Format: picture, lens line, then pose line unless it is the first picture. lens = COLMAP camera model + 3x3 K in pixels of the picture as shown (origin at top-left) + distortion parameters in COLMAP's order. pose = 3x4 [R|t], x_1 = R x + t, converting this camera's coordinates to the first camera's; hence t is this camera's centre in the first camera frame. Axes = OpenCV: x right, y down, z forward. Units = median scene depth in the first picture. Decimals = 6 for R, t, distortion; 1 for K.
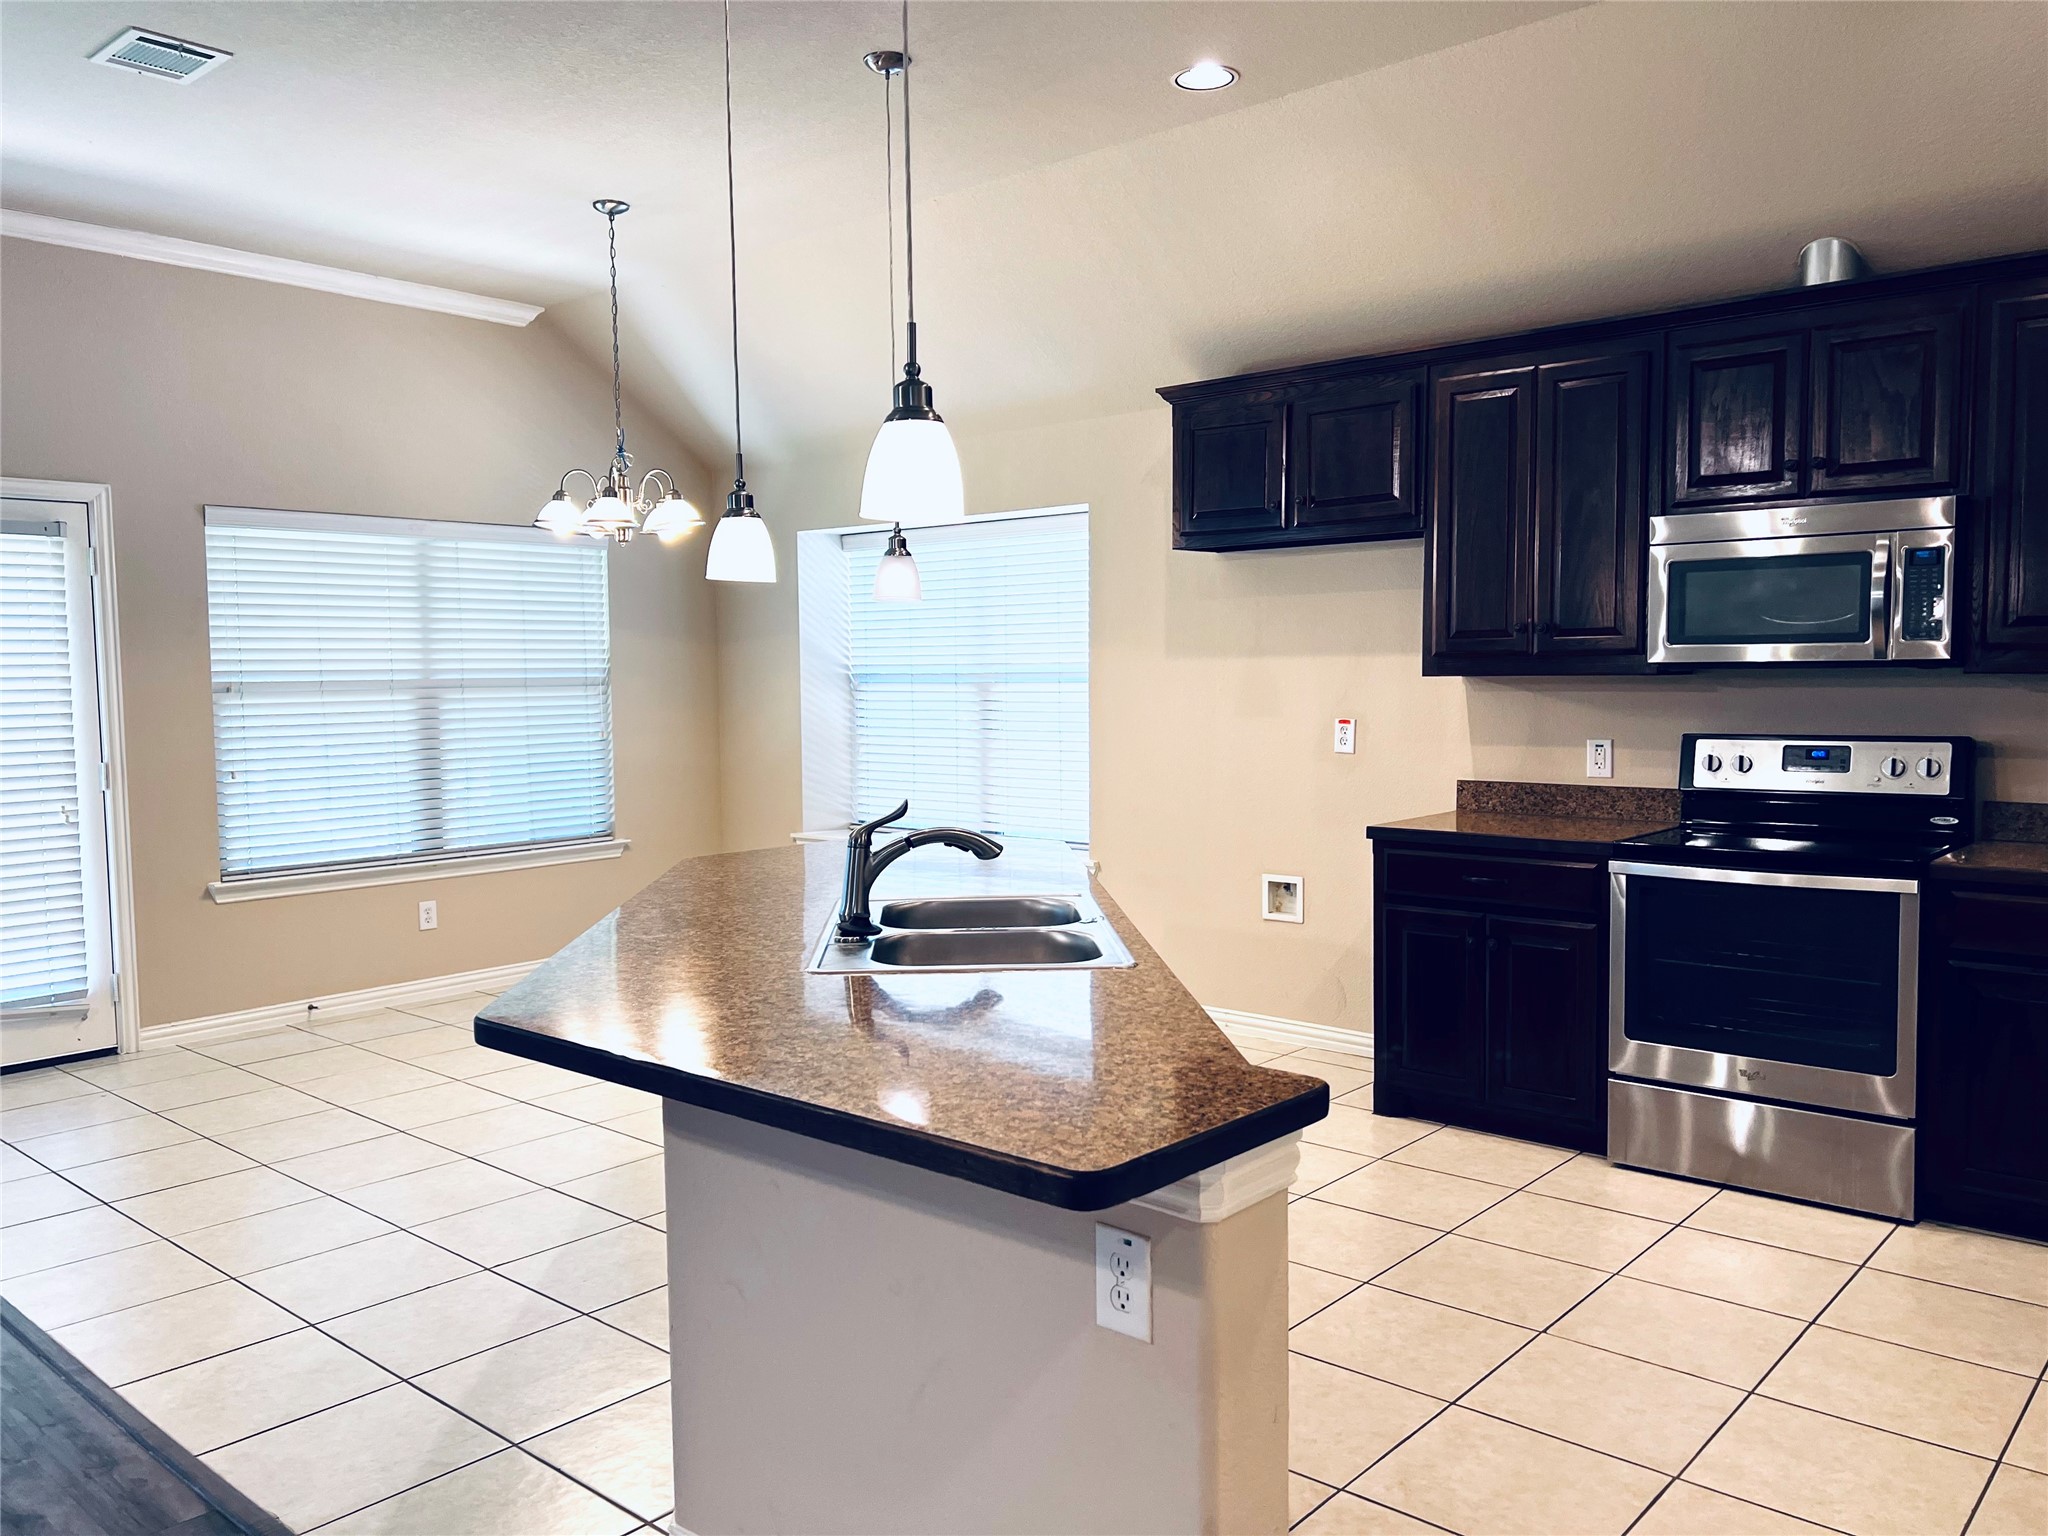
lens RADIAL K [[1547.2, 0, 1027.7], [0, 1547.2, 779.0], [0, 0, 1]] dist [0.057942, -0.068886]
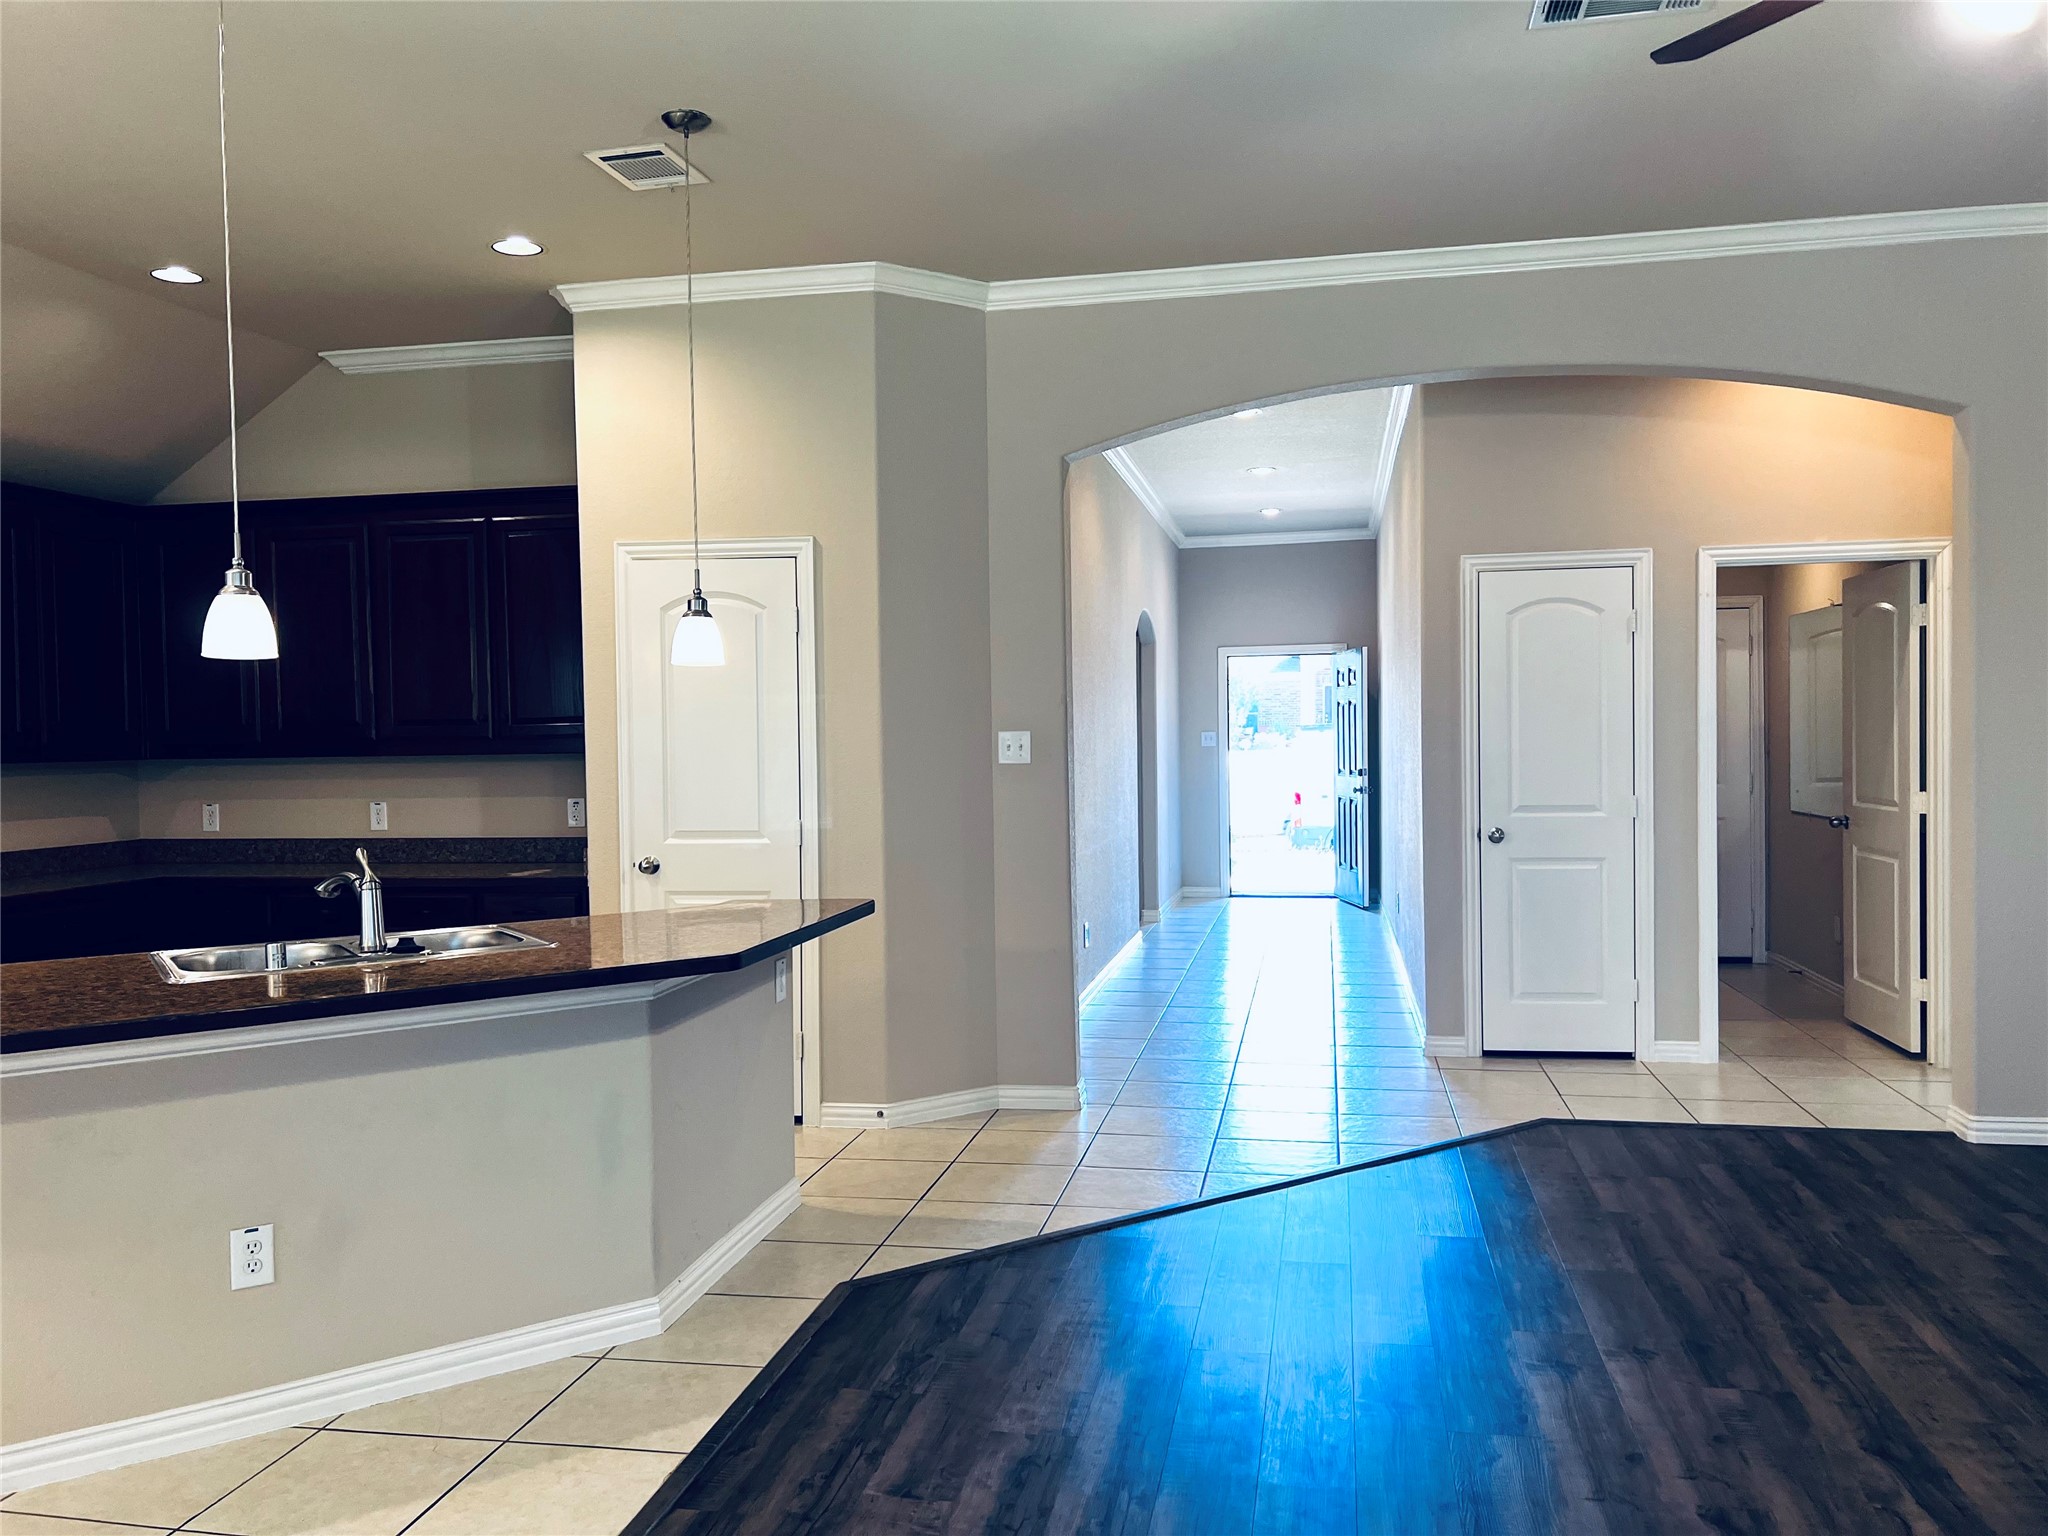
lens RADIAL K [[1547.2, 0, 1018.1], [0, 1547.2, 773.1], [0, 0, 1]] dist [0.057942, -0.068886]
pose [[-0.499182, -0.002448, 0.866494, -0.780465], [0.084021, 0.995147, 0.051215, -0.036594], [-0.862414, 0.098370, -0.496553, 0.635087]]
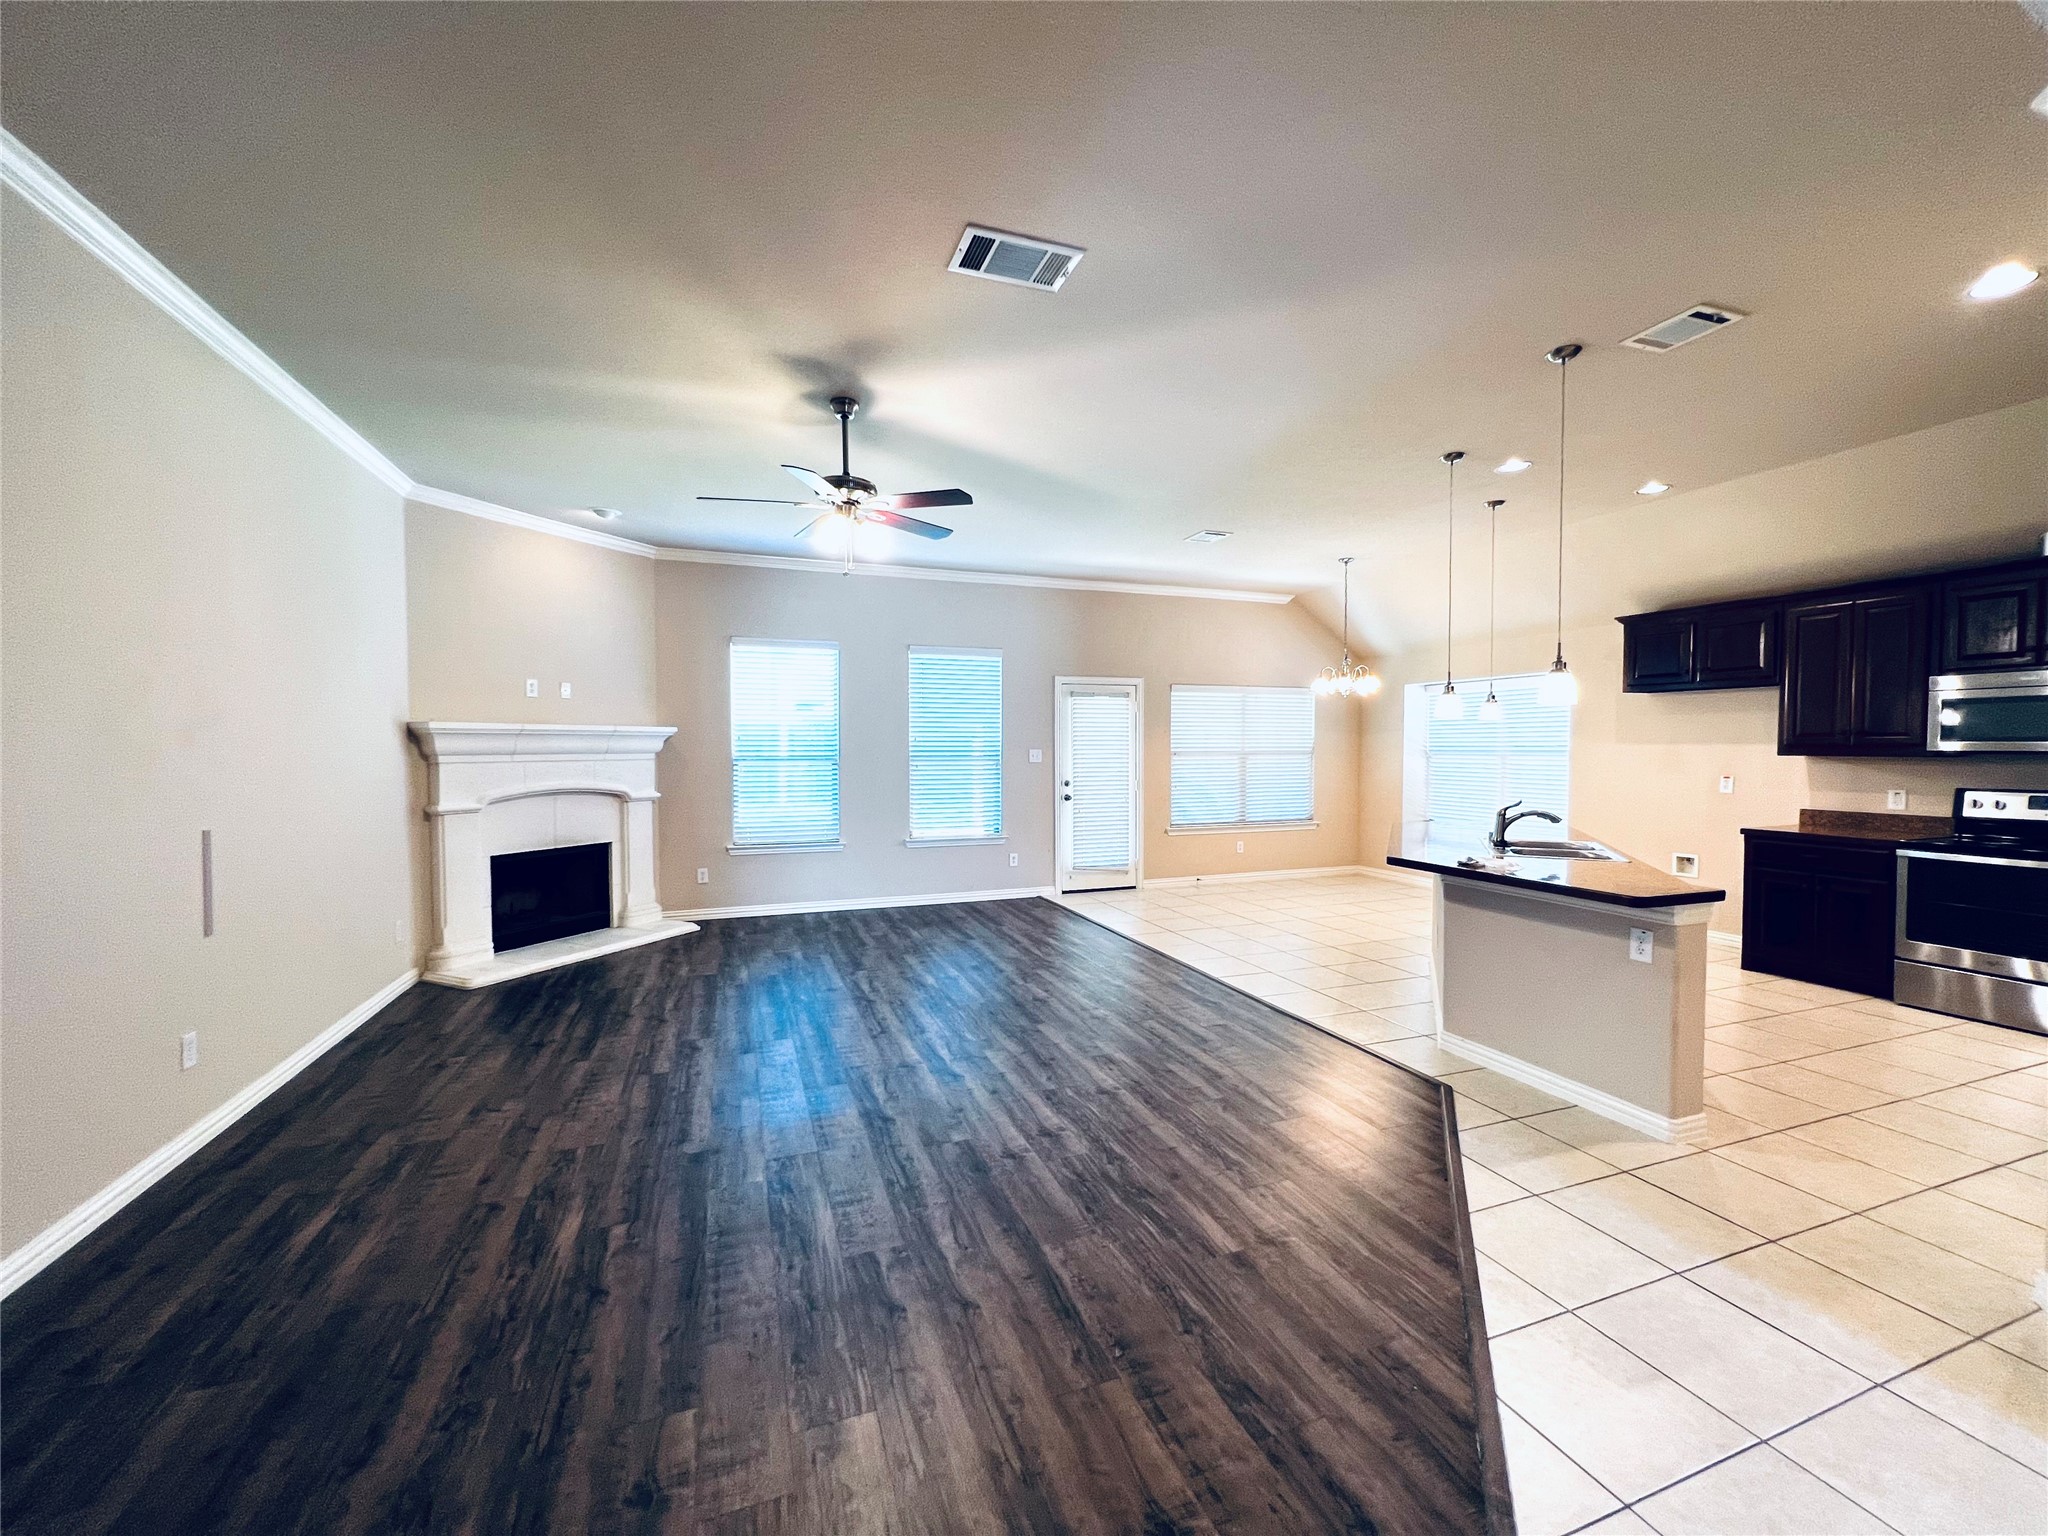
lens RADIAL K [[821.5, 0, 1026.7], [0, 821.5, 771.7], [0, 0, 1]] dist [-0.001553, 0.001294]
pose [[0.878053, 0.024455, -0.477939, -0.084111], [-0.042053, 0.998773, -0.026154, 0.021739], [0.476713, 0.043063, 0.878004, -0.368660]]
